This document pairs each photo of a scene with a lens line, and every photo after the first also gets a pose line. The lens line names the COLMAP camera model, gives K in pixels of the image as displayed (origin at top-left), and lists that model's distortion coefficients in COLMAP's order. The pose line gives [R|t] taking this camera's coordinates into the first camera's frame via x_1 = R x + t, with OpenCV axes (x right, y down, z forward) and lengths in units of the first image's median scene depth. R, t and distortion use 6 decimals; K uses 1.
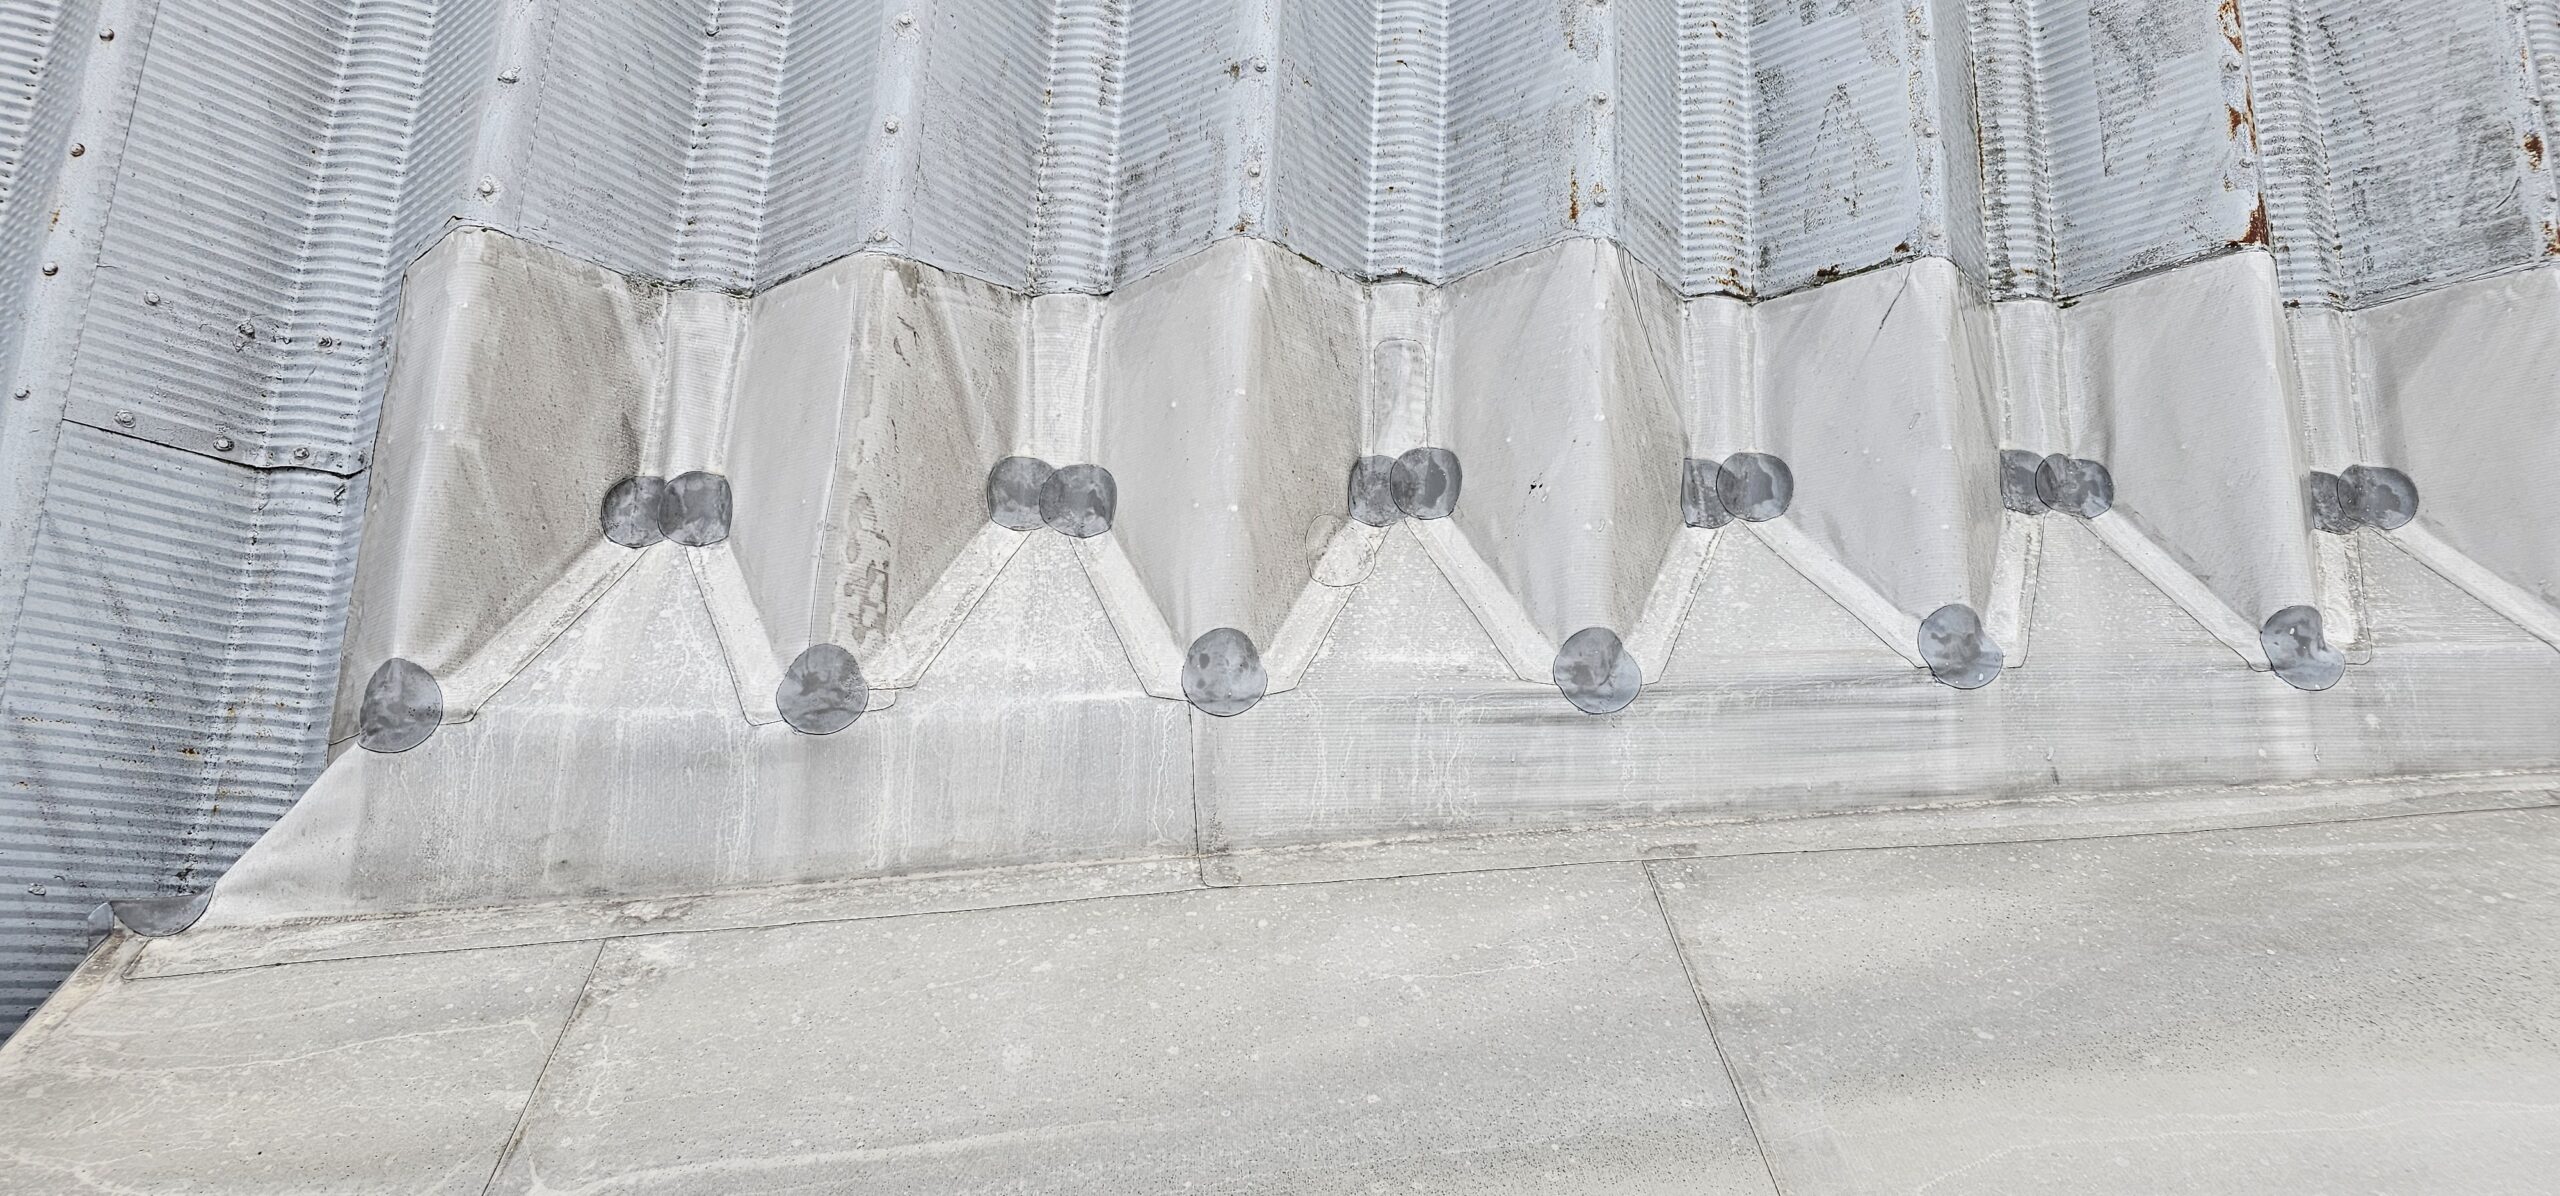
lens RADIAL K [[1631.6, 0, 1280.2], [0, 1631.6, 677.0], [0, 0, 1]] dist [0.003783, -0.001757]
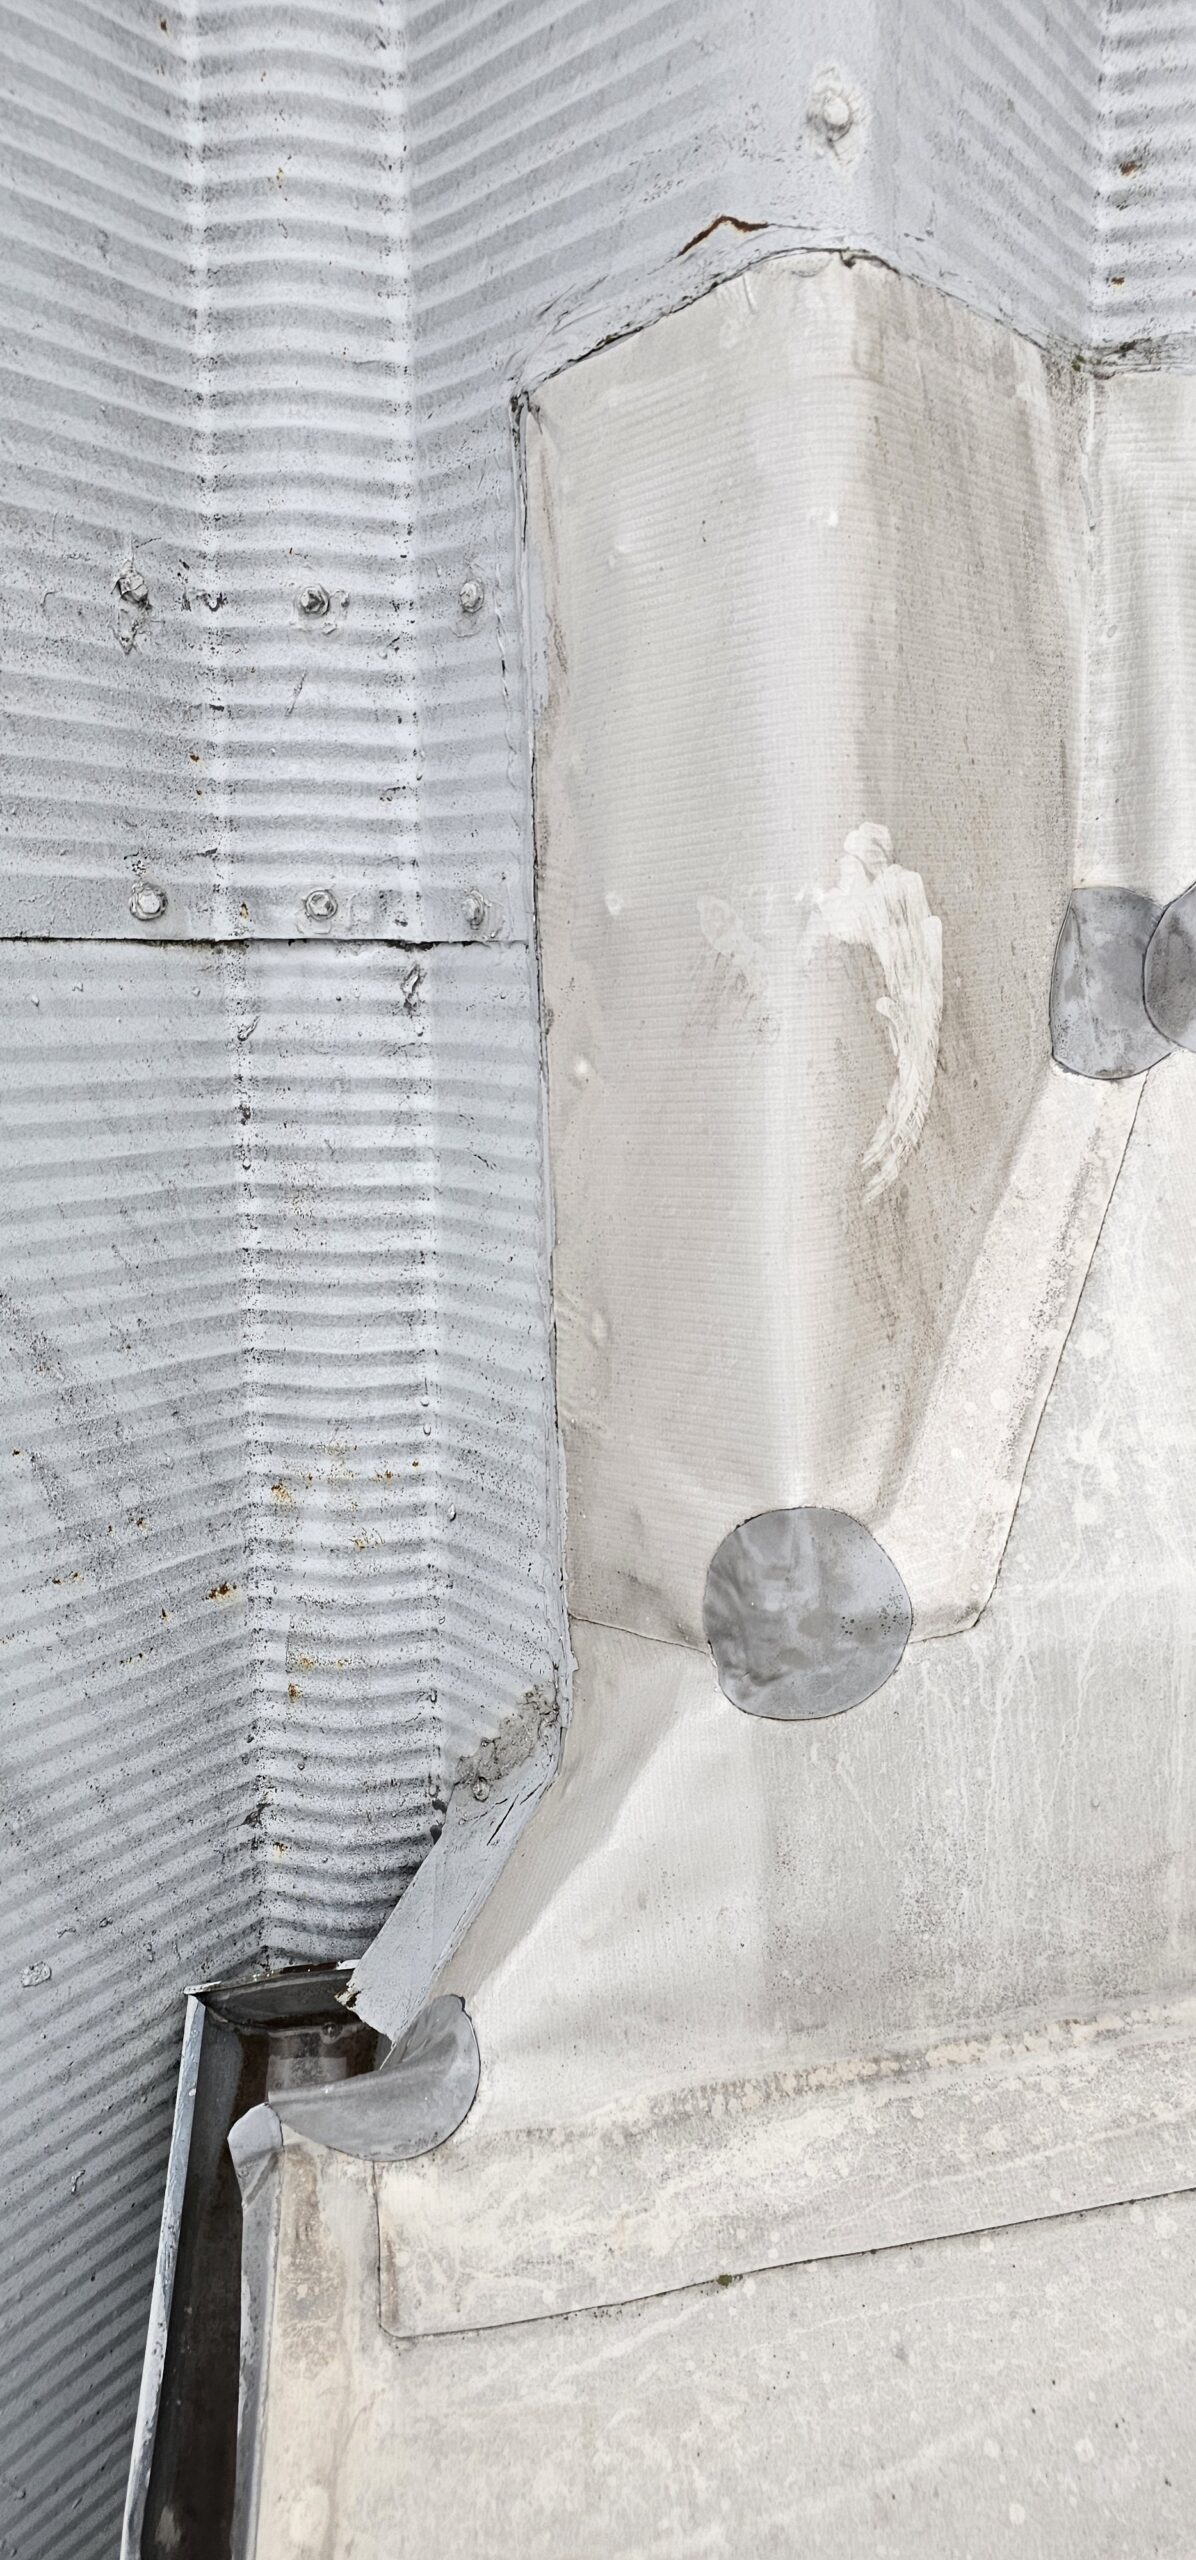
lens RADIAL K [[1581.4, 0, 600.5], [0, 1581.4, 1237.9], [0, 0, 1]] dist [0.048429, -0.038723]
pose [[0.997917, -0.053330, -0.036310, -0.529532], [0.062833, 0.931086, 0.359349, -0.203978], [0.014644, -0.360881, 0.932497, 0.603514]]
